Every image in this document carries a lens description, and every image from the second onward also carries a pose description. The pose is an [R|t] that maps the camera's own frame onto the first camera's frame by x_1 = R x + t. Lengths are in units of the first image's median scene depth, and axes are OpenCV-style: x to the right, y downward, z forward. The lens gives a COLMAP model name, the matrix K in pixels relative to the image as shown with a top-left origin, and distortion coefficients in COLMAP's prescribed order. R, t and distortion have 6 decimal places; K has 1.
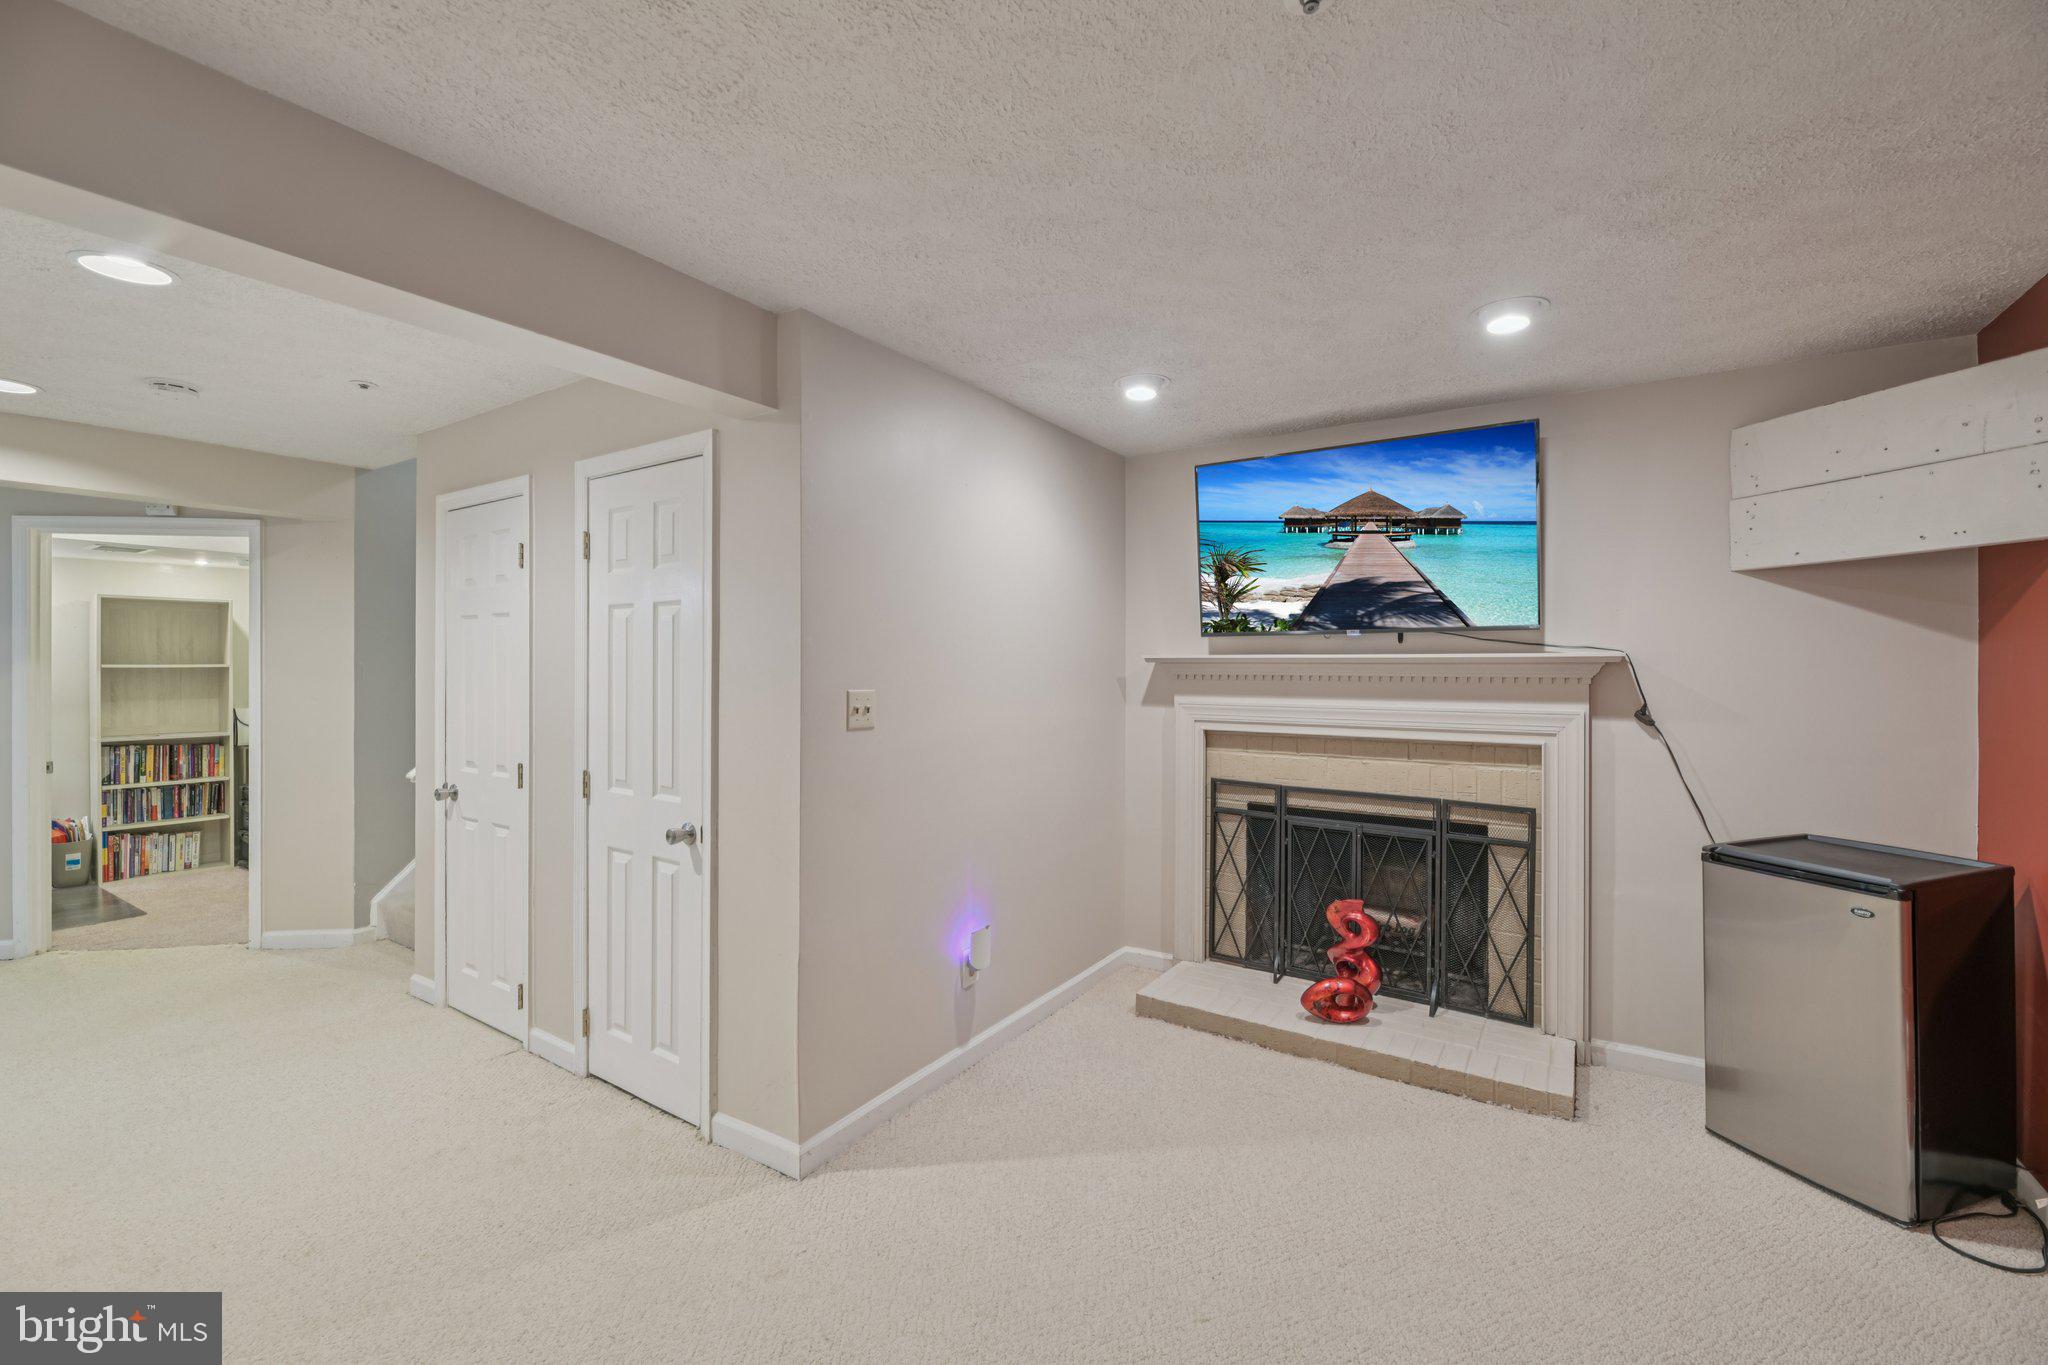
lens RADIAL K [[865.8, 0, 1024.0], [0, 865.8, 682.5], [0, 0, 1]] dist [0.000551, 0.000217]
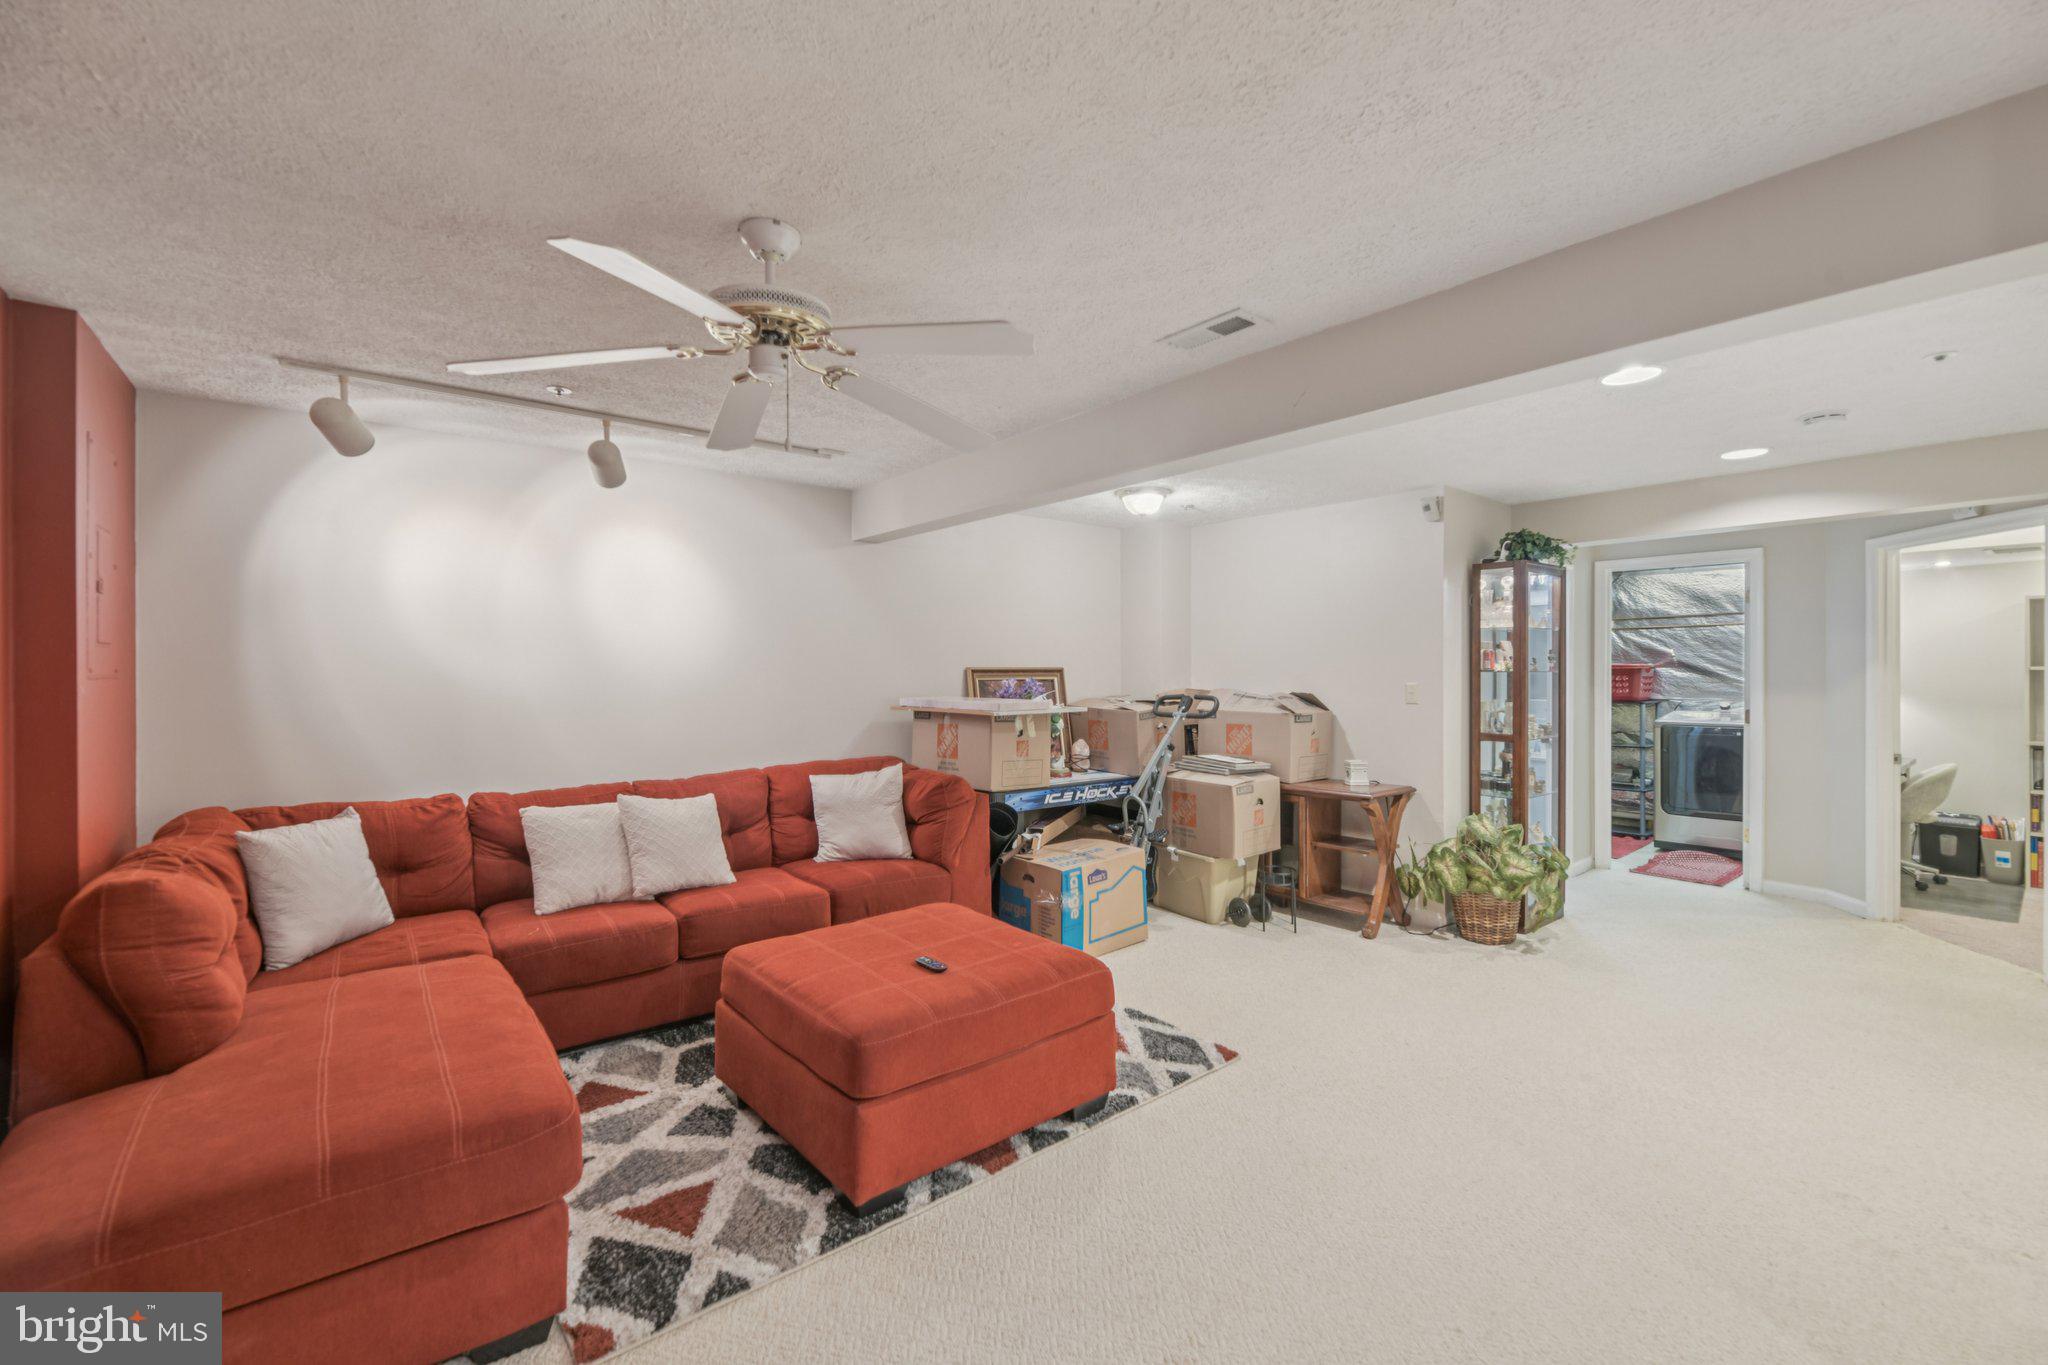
lens RADIAL K [[865.8, 0, 1024.0], [0, 865.8, 682.5], [0, 0, 1]] dist [0.000551, 0.000217]
pose [[-0.321293, 0.010252, -0.946924, 0.420579], [-0.011625, 0.999823, 0.014769, -0.005934], [0.946909, 0.015754, -0.321117, 0.407364]]
